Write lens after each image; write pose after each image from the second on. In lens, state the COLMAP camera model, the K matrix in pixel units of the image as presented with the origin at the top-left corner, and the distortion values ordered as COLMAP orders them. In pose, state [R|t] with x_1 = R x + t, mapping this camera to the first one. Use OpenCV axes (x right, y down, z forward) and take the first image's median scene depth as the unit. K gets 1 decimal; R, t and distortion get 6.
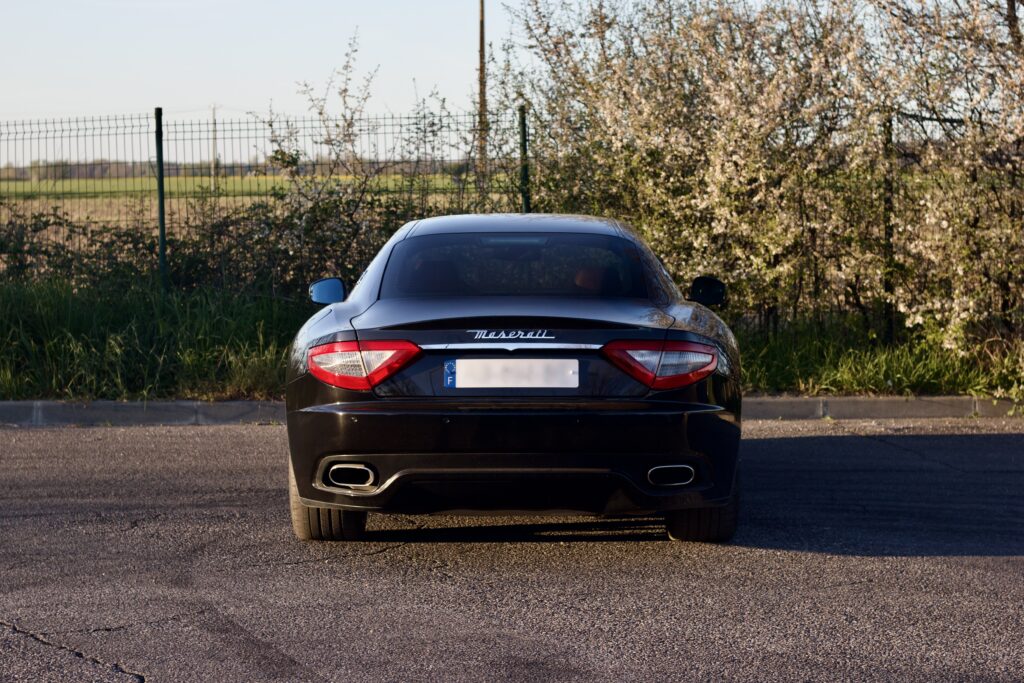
lens RADIAL K [[2439.9, 0, 547.5], [0, 2439.9, 314.3], [0, 0, 1]] dist [-0.109603, 0.000000]
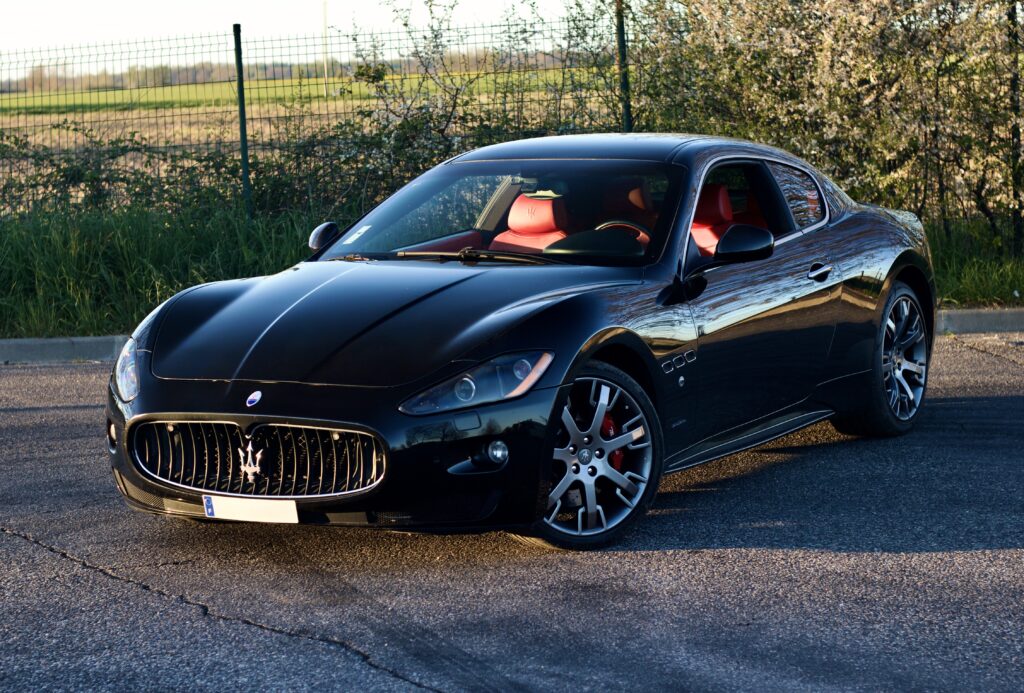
lens RADIAL K [[2768.7, 0, 497.6], [0, 2768.7, 295.2], [0, 0, 1]] dist [-0.102703, 0.000000]
pose [[0.996342, -0.026388, -0.081285, 0.027398], [0.028541, 0.999269, 0.025441, -0.003761], [0.080554, -0.027668, 0.996366, -0.073301]]
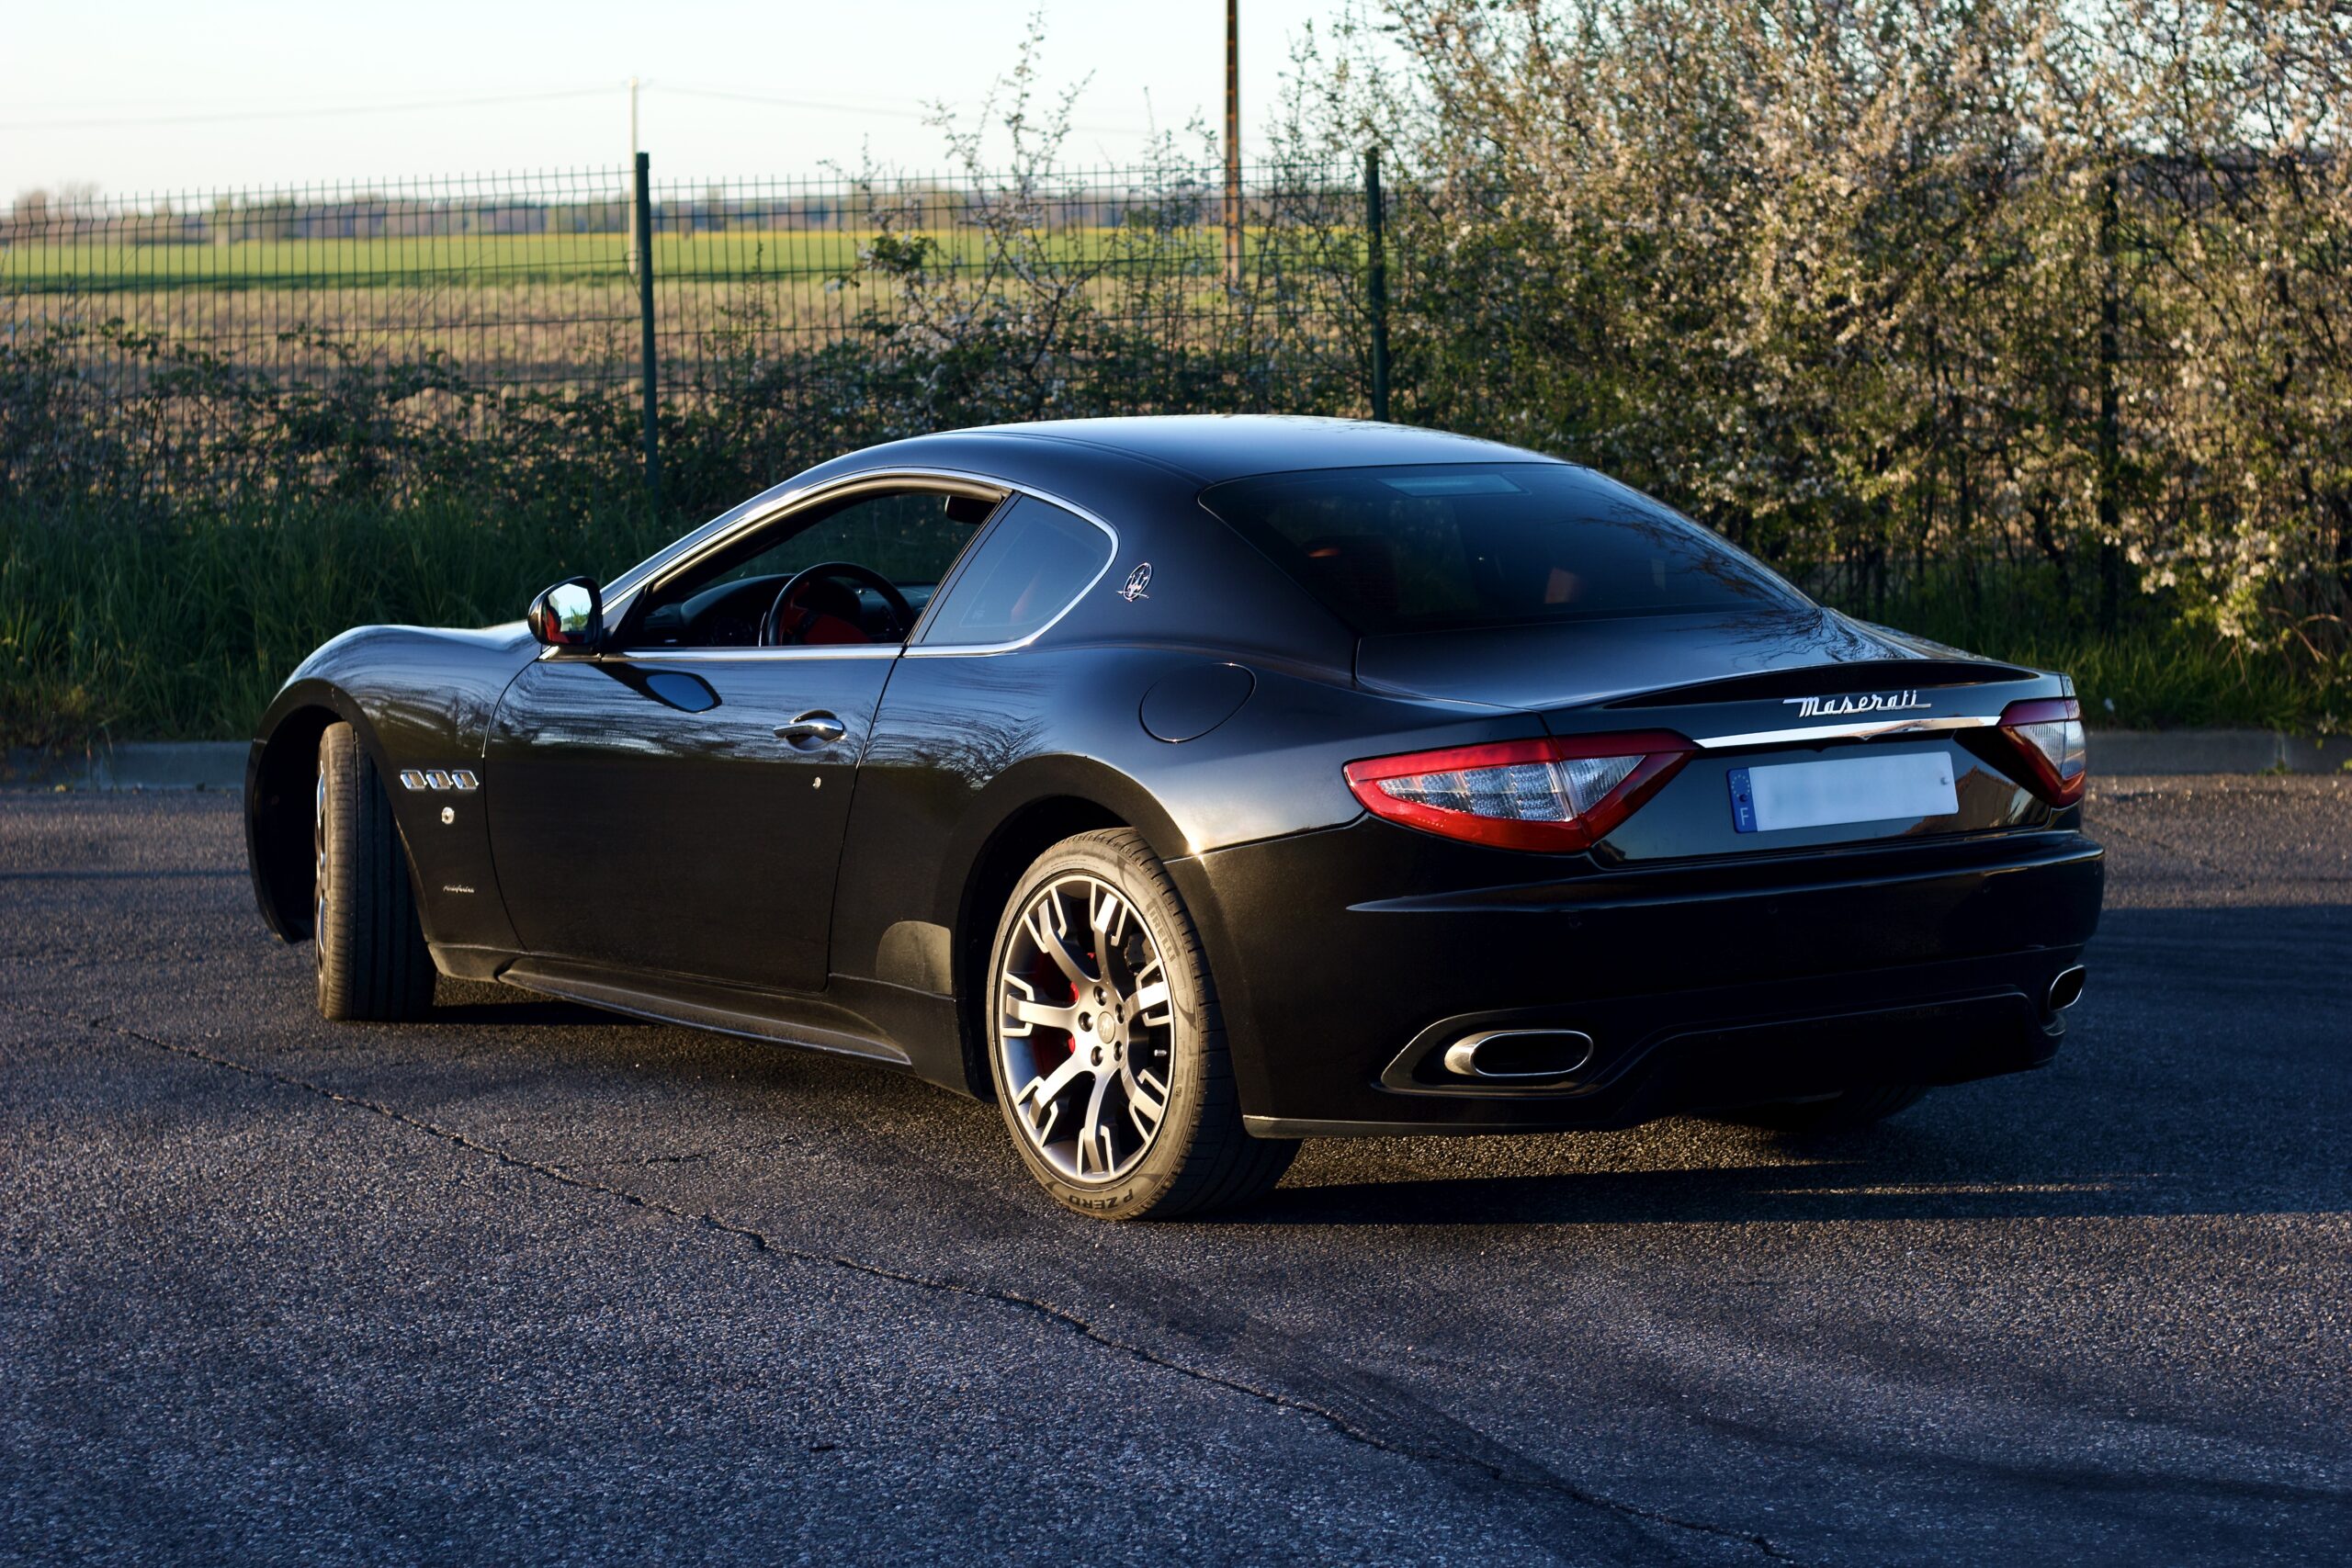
lens RADIAL K [[5603.6, 0, 1191.7], [0, 5603.6, 761.4], [0, 0, 1]] dist [-0.109603, 0.000000]
pose [[0.999613, 0.000350, -0.027808, -0.015805], [0.000790, 0.999160, 0.040964, -0.007297], [0.027799, -0.040970, 0.998774, -0.151586]]
